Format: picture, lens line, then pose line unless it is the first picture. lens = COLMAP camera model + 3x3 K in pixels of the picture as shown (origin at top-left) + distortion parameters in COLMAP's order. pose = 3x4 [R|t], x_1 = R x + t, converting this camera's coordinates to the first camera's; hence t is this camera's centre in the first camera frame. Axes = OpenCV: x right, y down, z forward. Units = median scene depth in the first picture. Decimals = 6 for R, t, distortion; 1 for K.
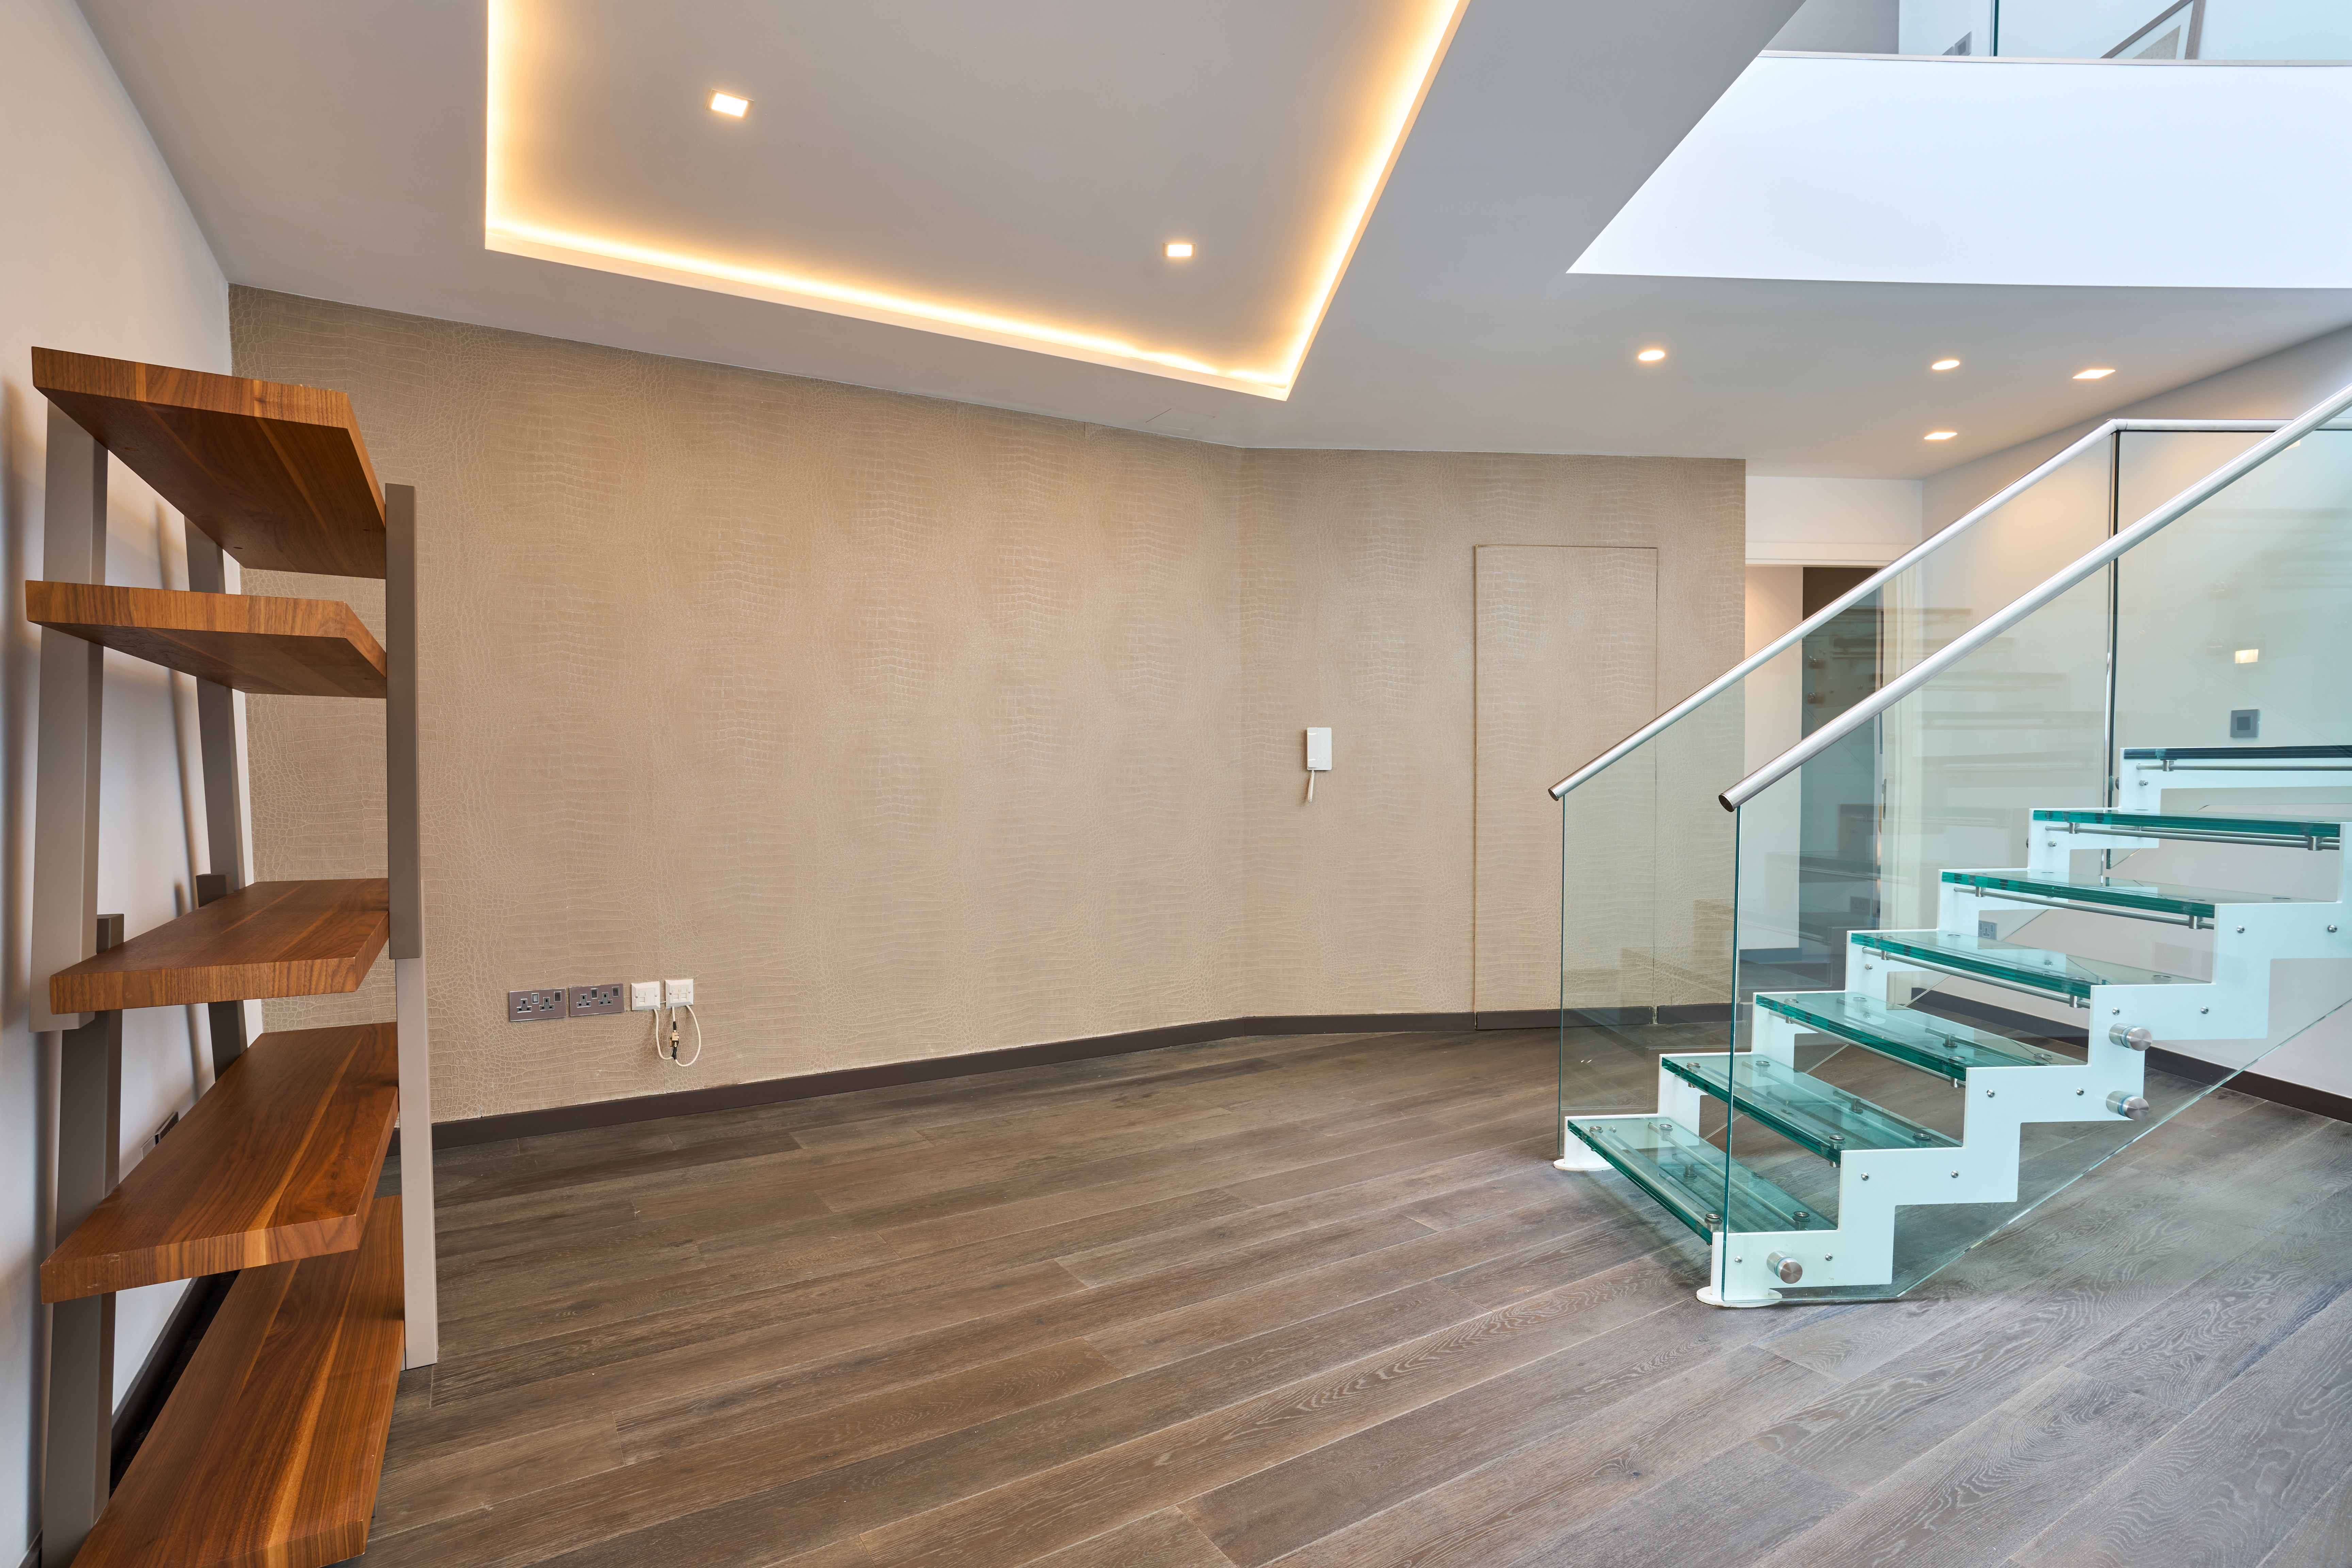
lens RADIAL K [[1106.8, 0, 1172.3], [0, 1106.8, 911.7], [0, 0, 1]] dist [-0.067386, 0.033917]
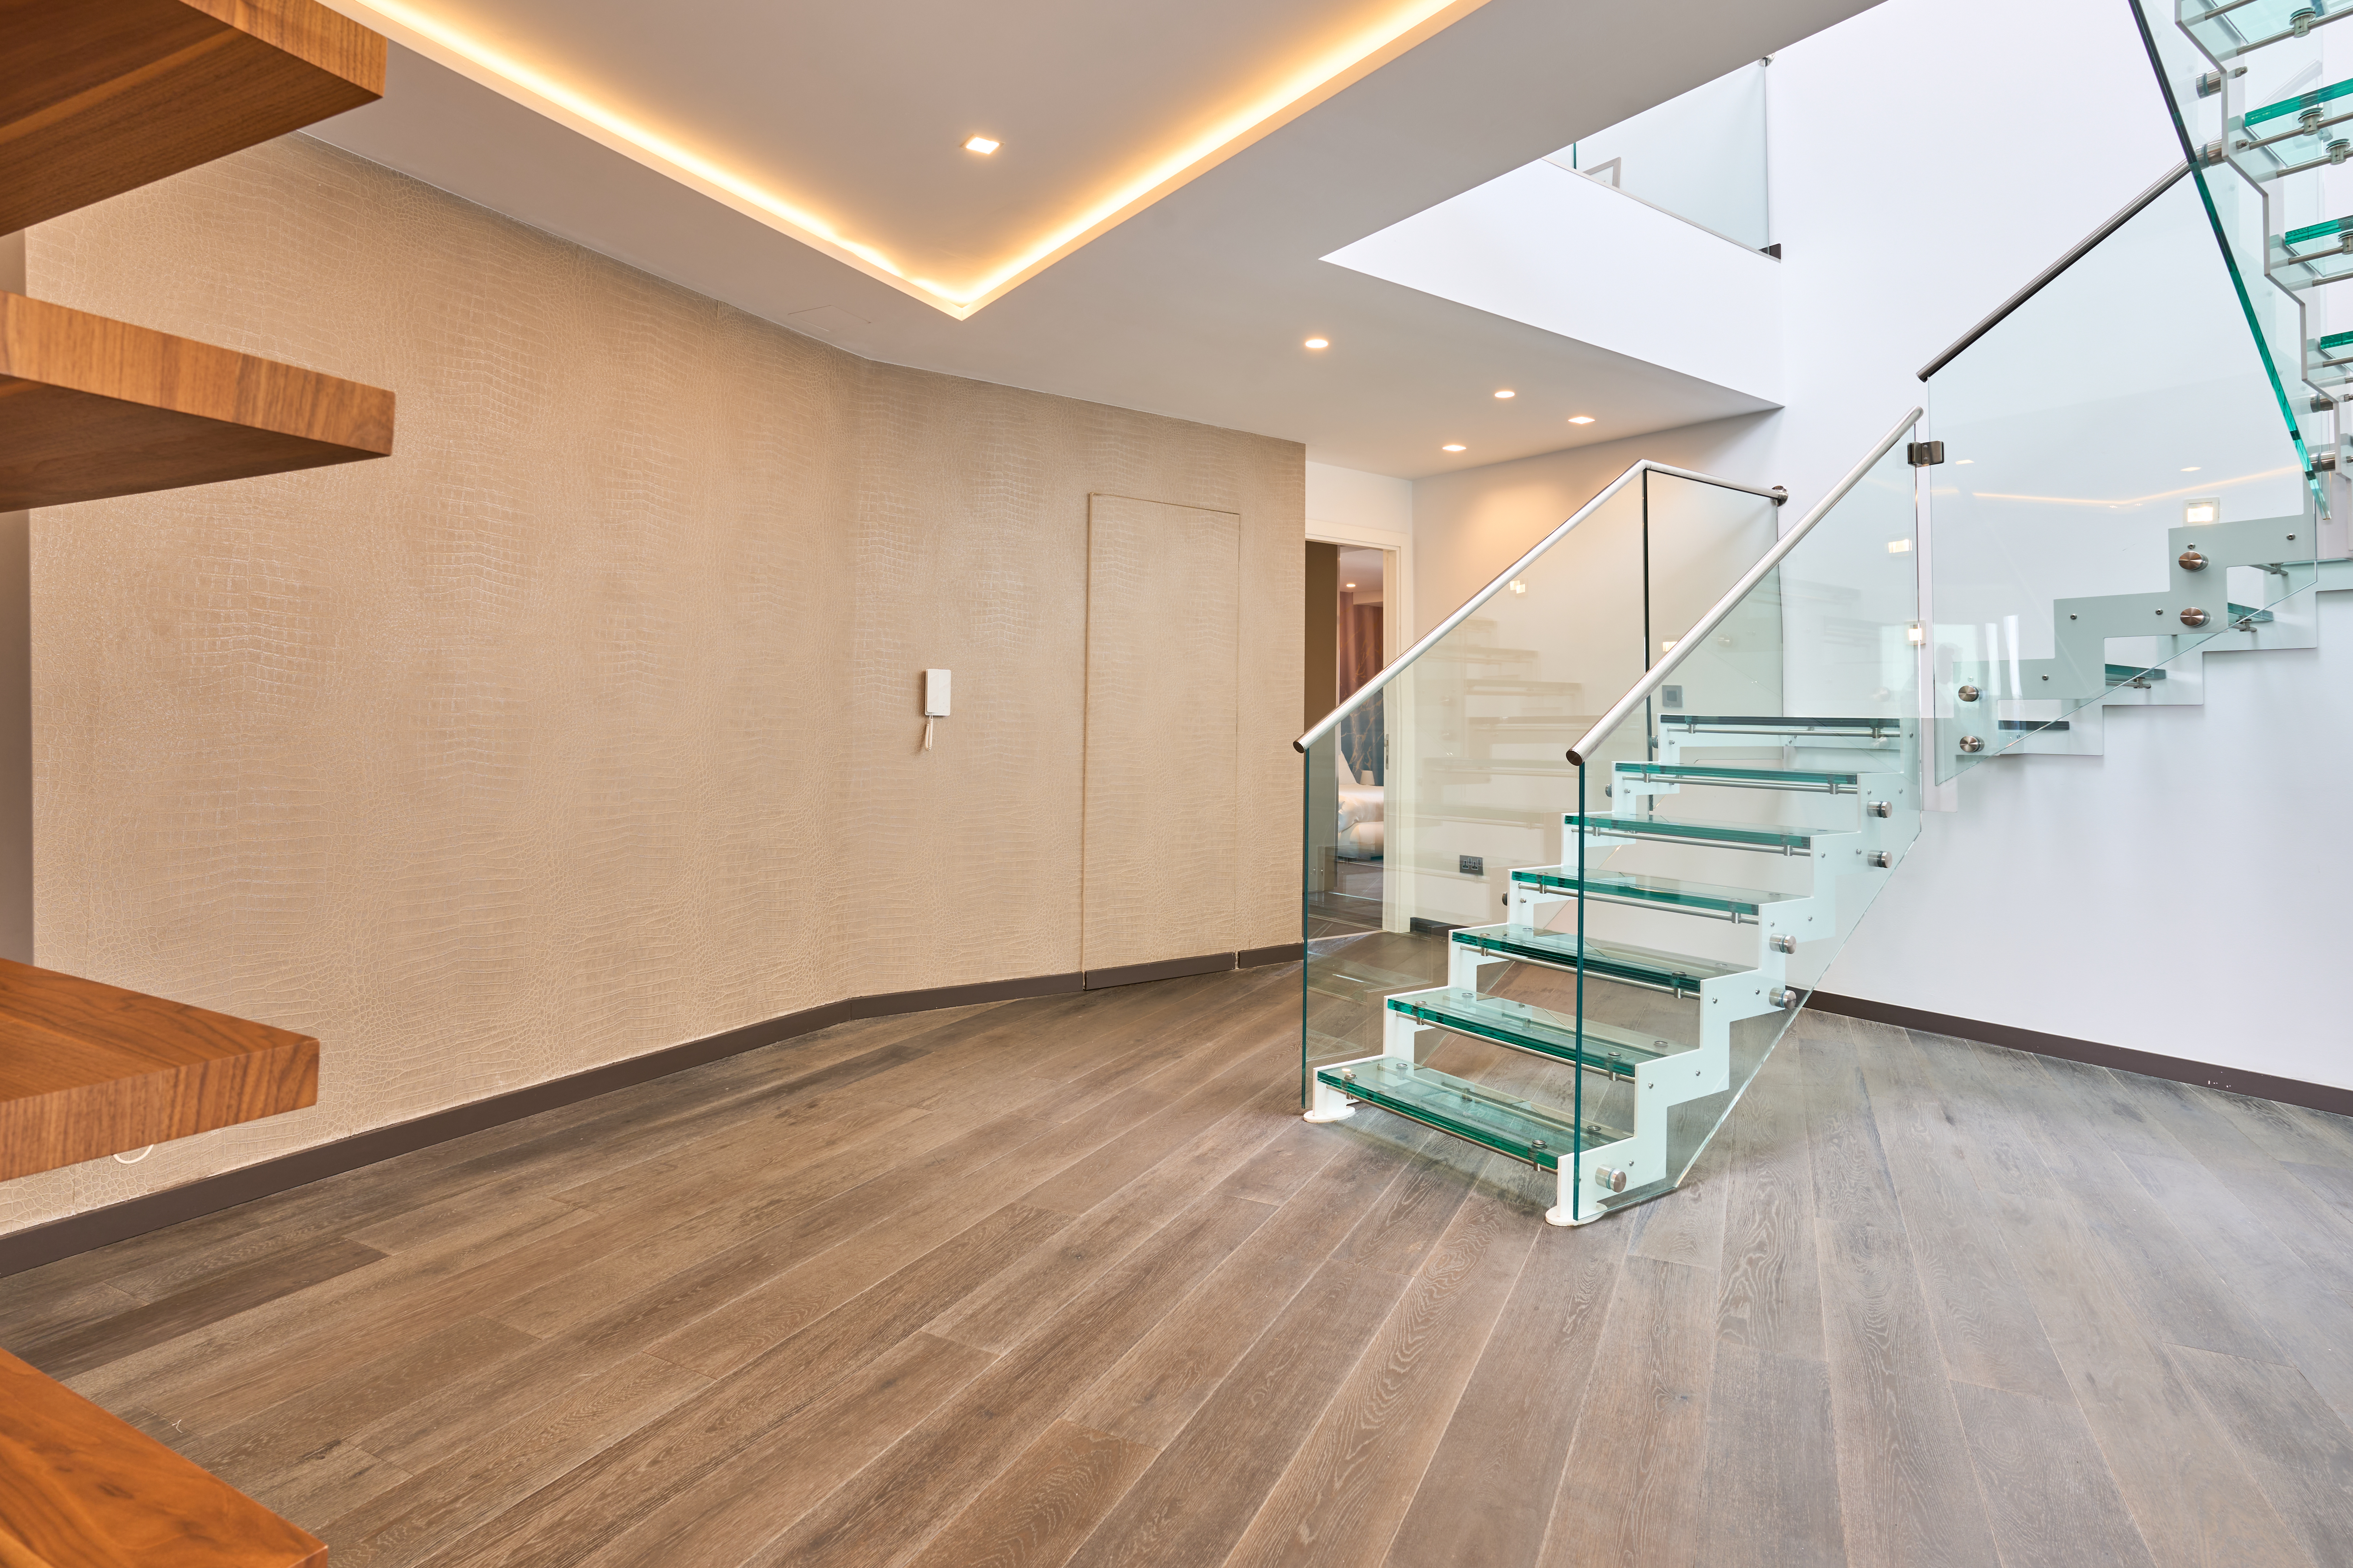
lens RADIAL K [[1170.6, 0, 1170.2], [0, 1170.6, 745.0], [0, 0, 1]] dist [-0.072400, 0.043310]
pose [[0.861091, 0.011733, 0.508316, -0.262448], [0.039849, 0.995101, -0.090474, -0.013910], [-0.506887, 0.098162, 0.856405, 0.112454]]
